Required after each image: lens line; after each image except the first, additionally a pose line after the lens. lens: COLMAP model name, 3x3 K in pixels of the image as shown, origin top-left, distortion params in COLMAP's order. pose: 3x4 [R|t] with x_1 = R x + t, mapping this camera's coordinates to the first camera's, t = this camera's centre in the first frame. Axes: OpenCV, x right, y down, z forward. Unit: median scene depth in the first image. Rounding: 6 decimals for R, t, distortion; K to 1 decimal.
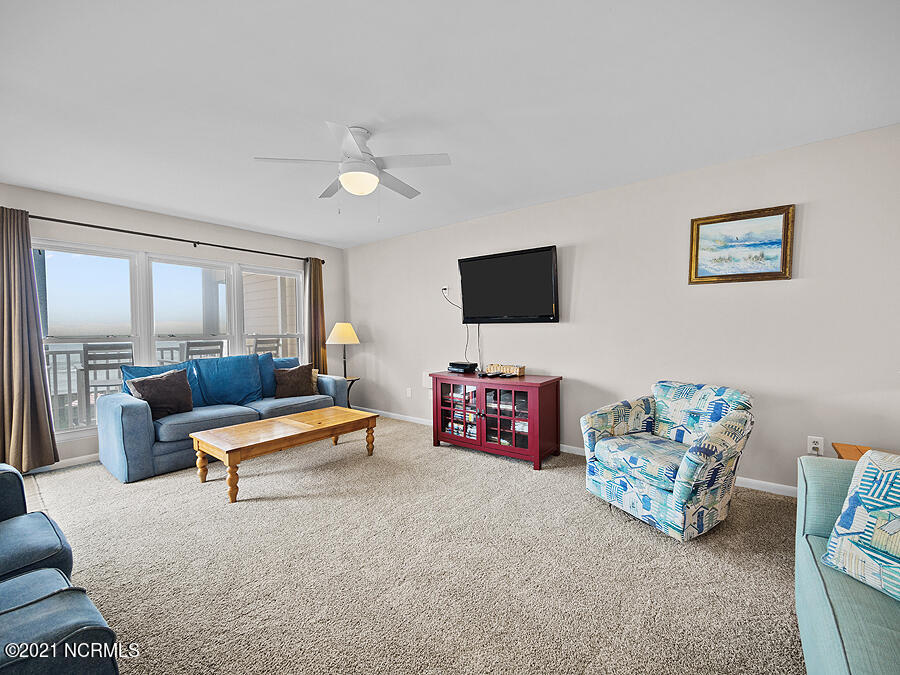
lens RADIAL K [[436.1, 0, 483.2], [0, 436.1, 334.8], [0, 0, 1]] dist [-0.002855, -0.000113]
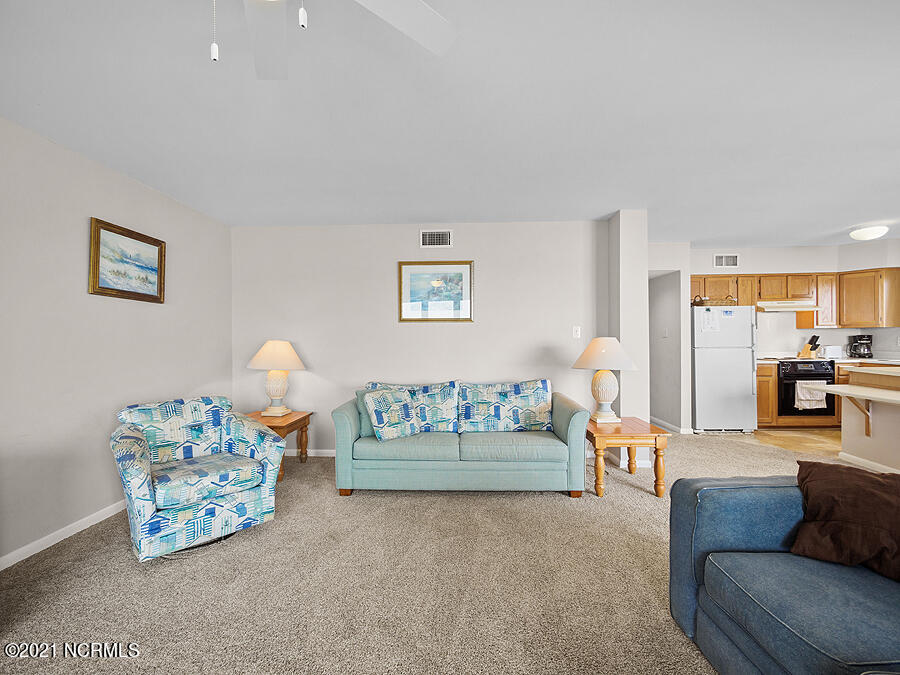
lens RADIAL K [[386.7, 0, 450.0], [0, 386.7, 337.5], [0, 0, 1]] dist [-0.003396, 0.000091]
pose [[-0.456235, 0.025112, 0.889505, -0.562631], [0.018724, 0.999651, -0.018618, -0.003339], [-0.889663, 0.008161, -0.456546, 0.785497]]
